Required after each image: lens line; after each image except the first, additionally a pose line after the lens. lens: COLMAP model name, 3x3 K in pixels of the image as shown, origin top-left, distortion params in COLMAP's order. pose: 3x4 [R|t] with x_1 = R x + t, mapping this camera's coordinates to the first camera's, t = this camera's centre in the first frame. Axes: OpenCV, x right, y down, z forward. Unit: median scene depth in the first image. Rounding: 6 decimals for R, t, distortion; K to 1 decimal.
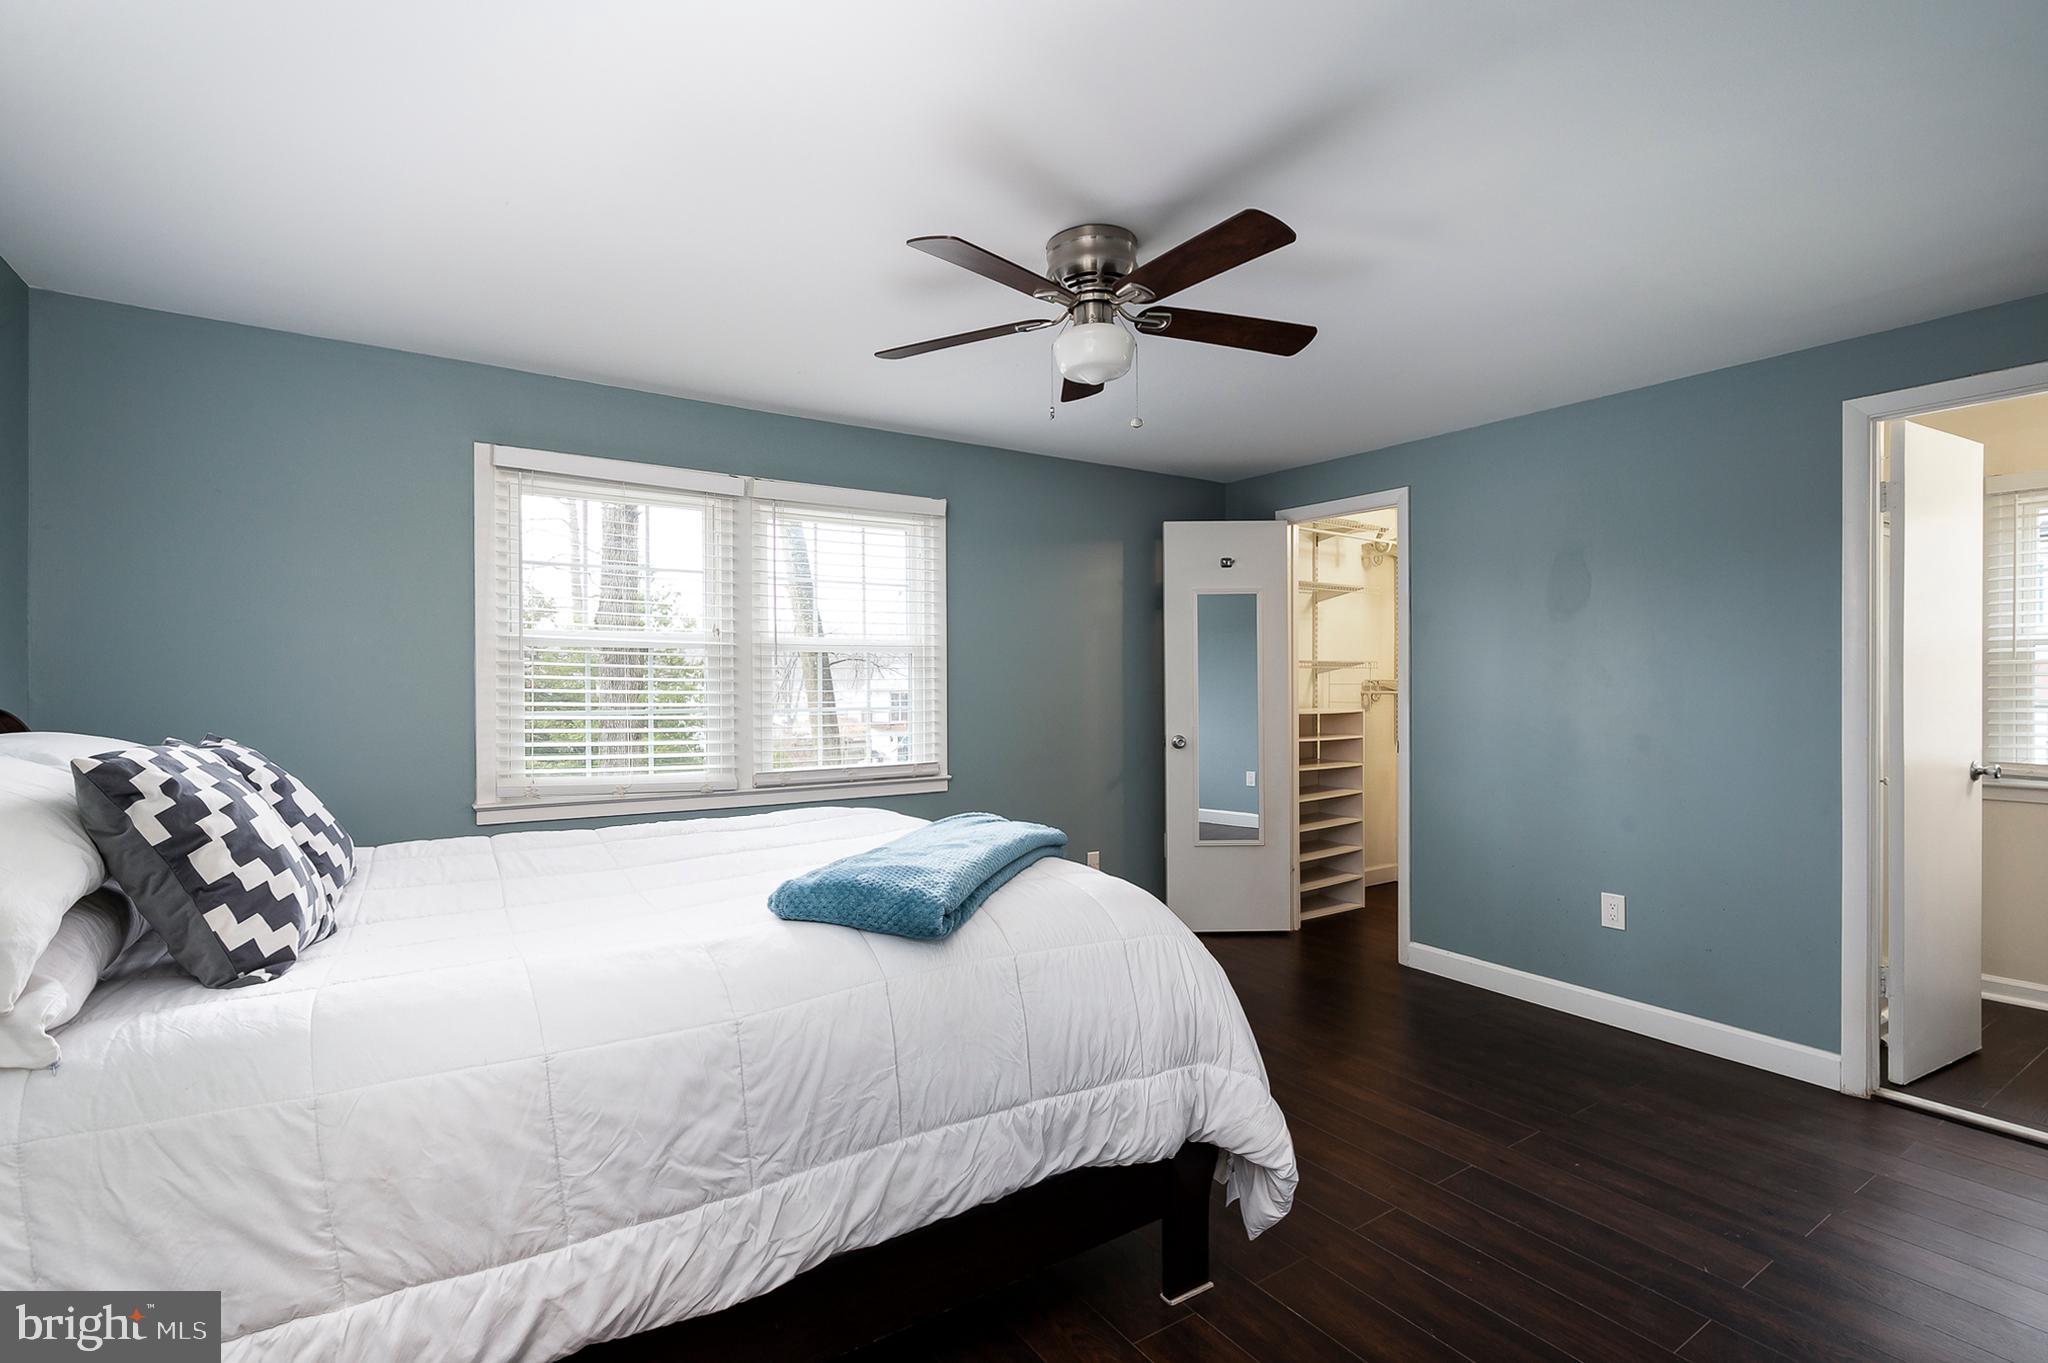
lens RADIAL K [[895.1, 0, 1024.0], [0, 895.1, 681.5], [0, 0, 1]] dist [0.000097, -0.000104]
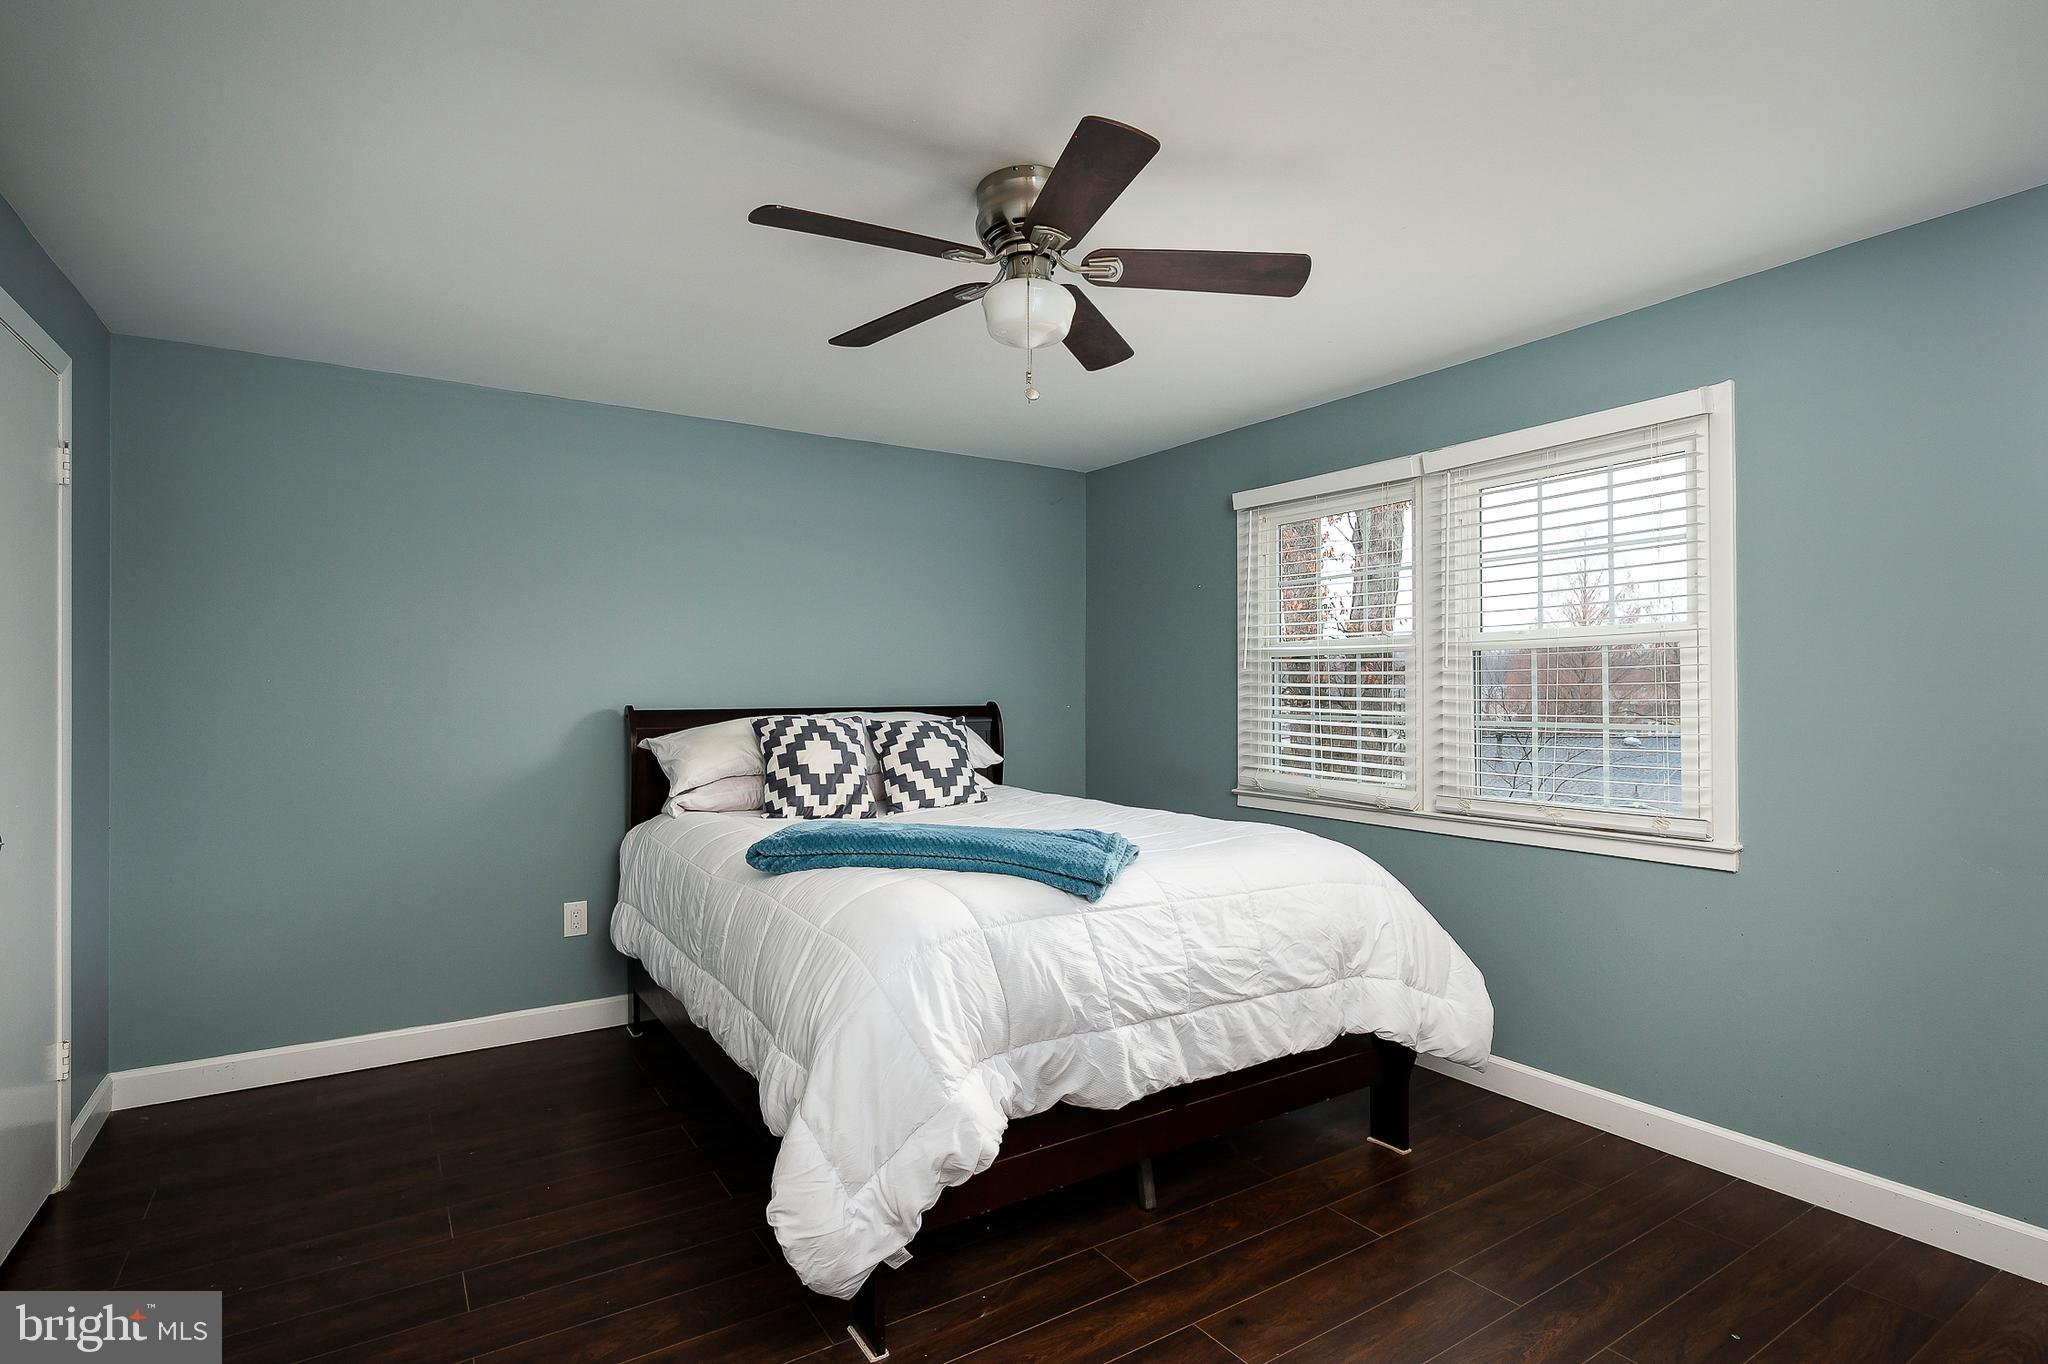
lens RADIAL K [[1001.1, 0, 1024.0], [0, 1001.1, 682.0], [0, 0, 1]] dist [-0.000818, -0.000107]
pose [[-0.001284, -0.016854, -0.999857, 0.725717], [-0.004347, 0.999849, -0.016848, 0.014502], [0.999990, 0.004324, -0.001357, 0.674342]]
